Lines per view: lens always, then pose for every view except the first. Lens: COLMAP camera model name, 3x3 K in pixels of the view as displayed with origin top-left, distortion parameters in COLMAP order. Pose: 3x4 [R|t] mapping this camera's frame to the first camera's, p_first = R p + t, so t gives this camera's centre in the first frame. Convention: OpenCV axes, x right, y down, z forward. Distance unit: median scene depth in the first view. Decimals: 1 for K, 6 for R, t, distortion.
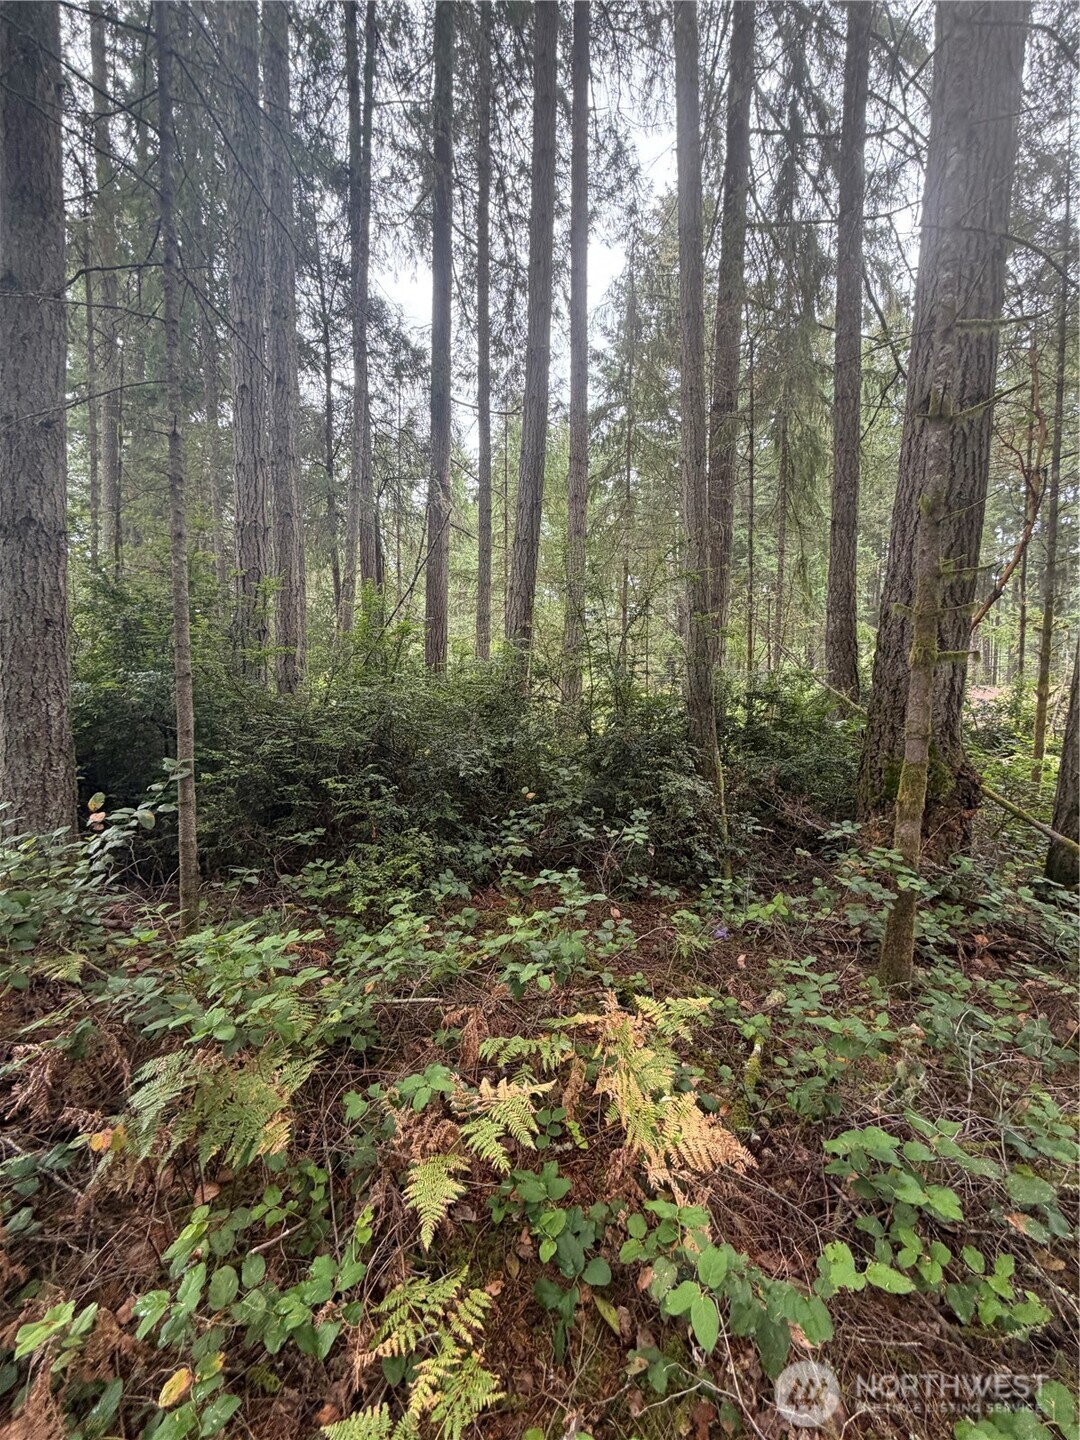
lens RADIAL K [[573.9, 0, 539.7], [0, 573.9, 718.5], [0, 0, 1]] dist [0.001822, -0.000340]
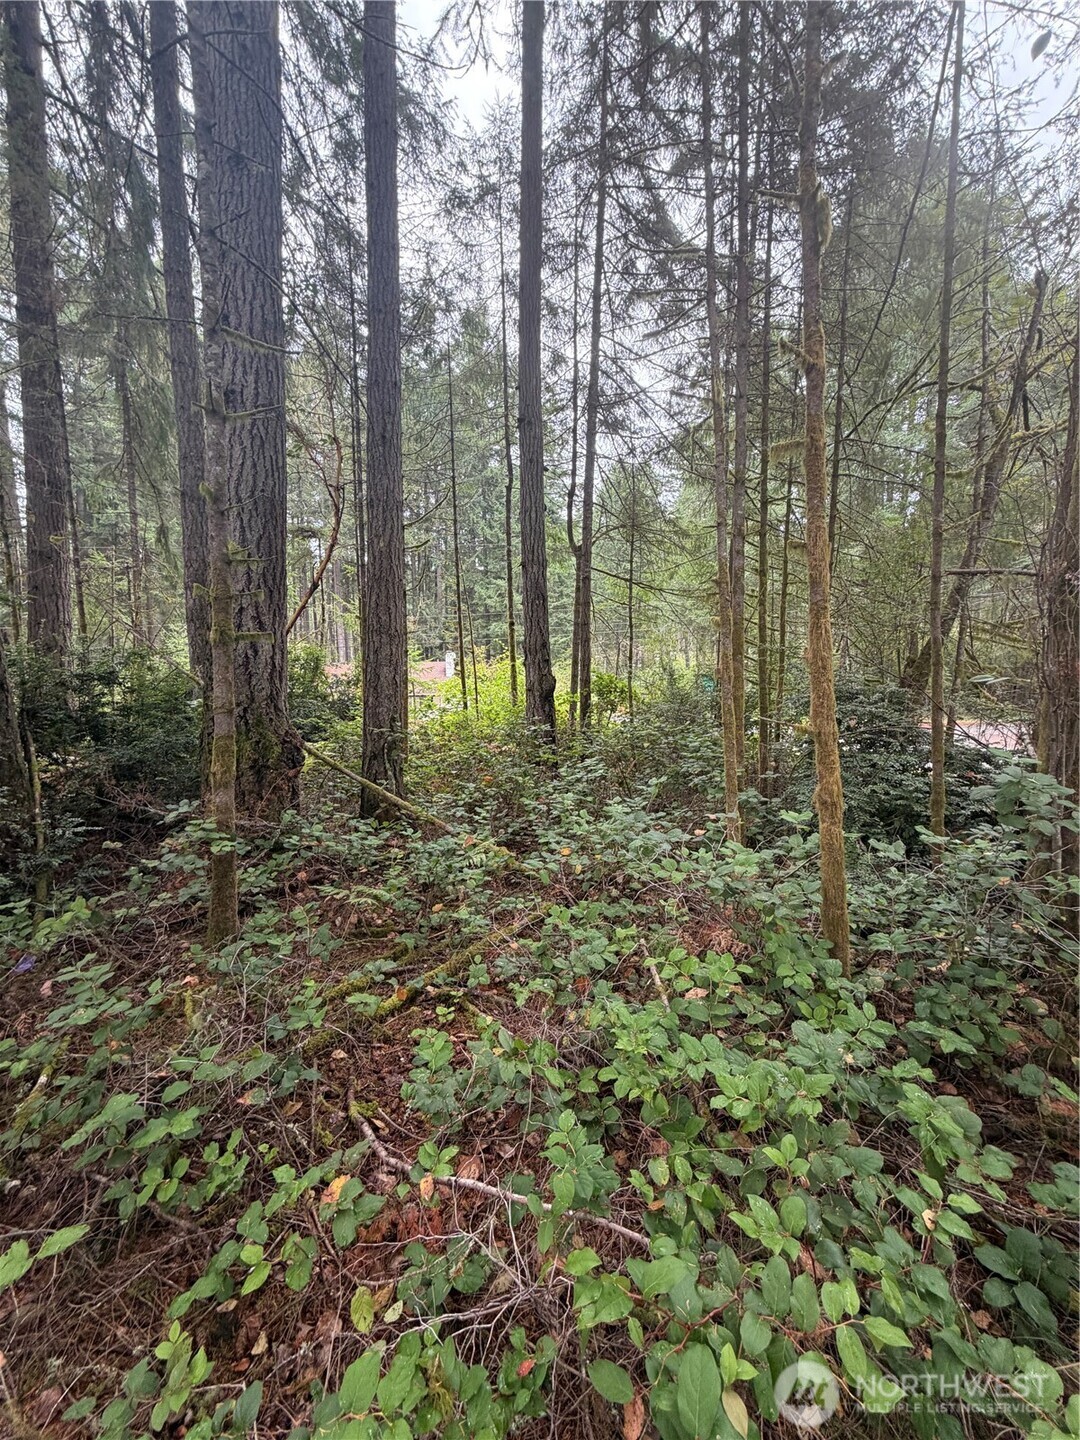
lens RADIAL K [[573.9, 0, 542.3], [0, 573.9, 717.2], [0, 0, 1]] dist [0.001822, -0.000340]
pose [[0.571301, -0.088871, 0.815915, 0.093045], [0.060306, 0.995978, 0.066258, 0.006362], [-0.818522, 0.011352, 0.574363, -0.084758]]
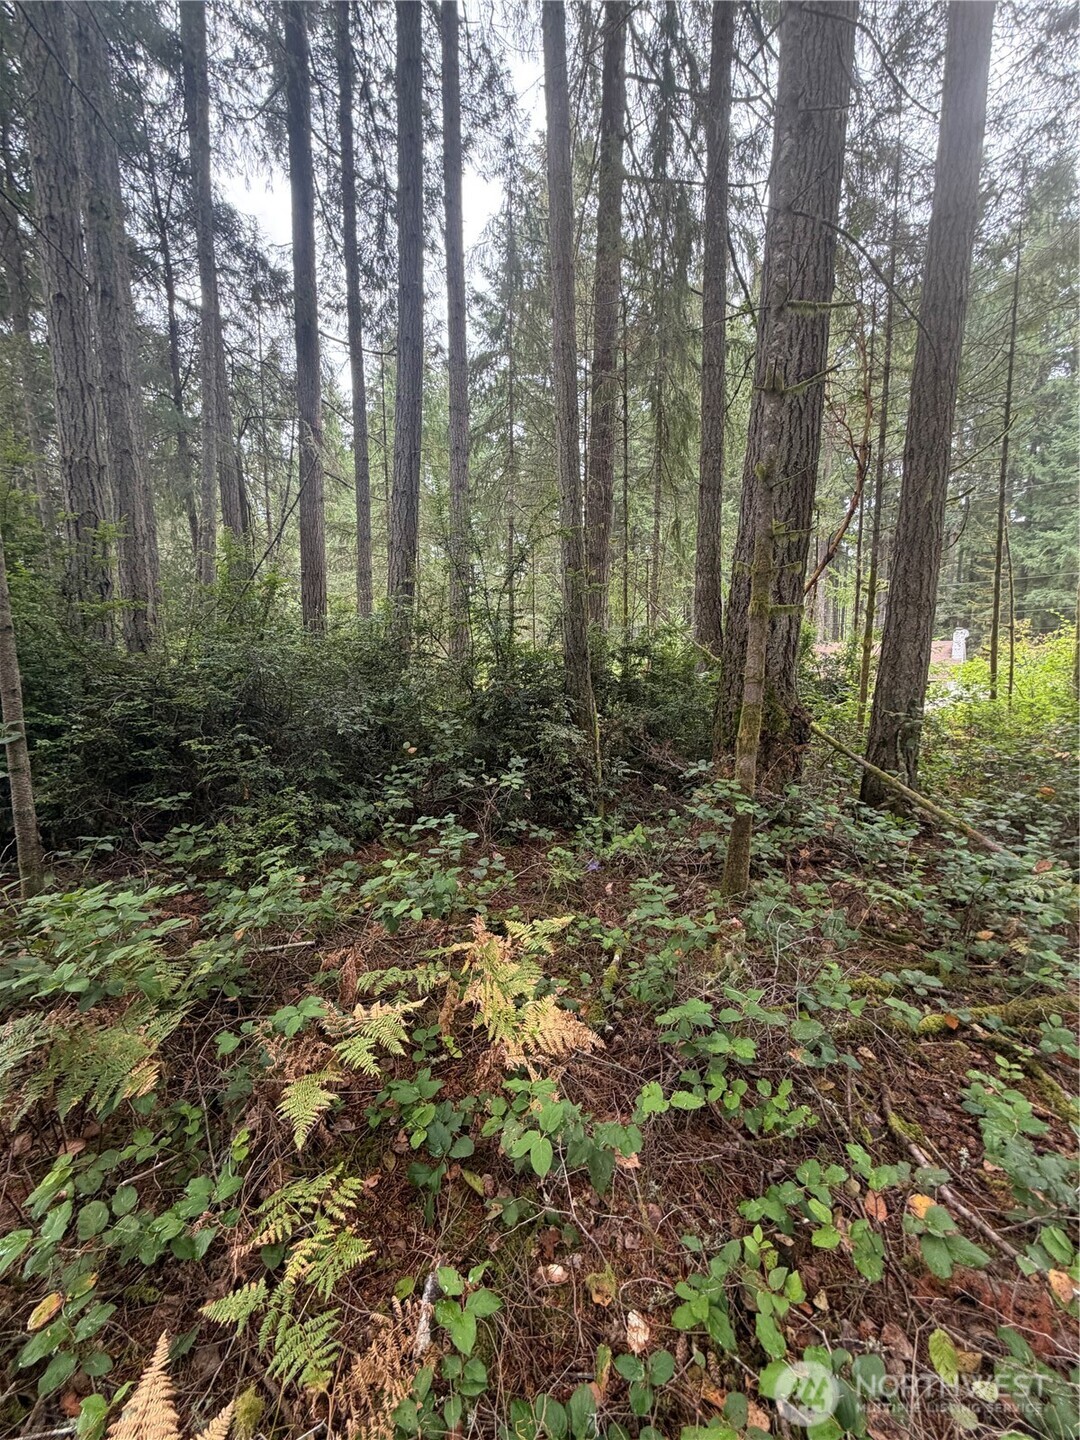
lens RADIAL K [[573.9, 0, 539.8], [0, 573.9, 718.3], [0, 0, 1]] dist [0.001822, -0.000340]
pose [[0.982684, -0.032548, 0.182410, 0.024996], [0.020114, 0.997372, 0.069603, 0.013764], [-0.184197, -0.064729, 0.980756, -0.031351]]
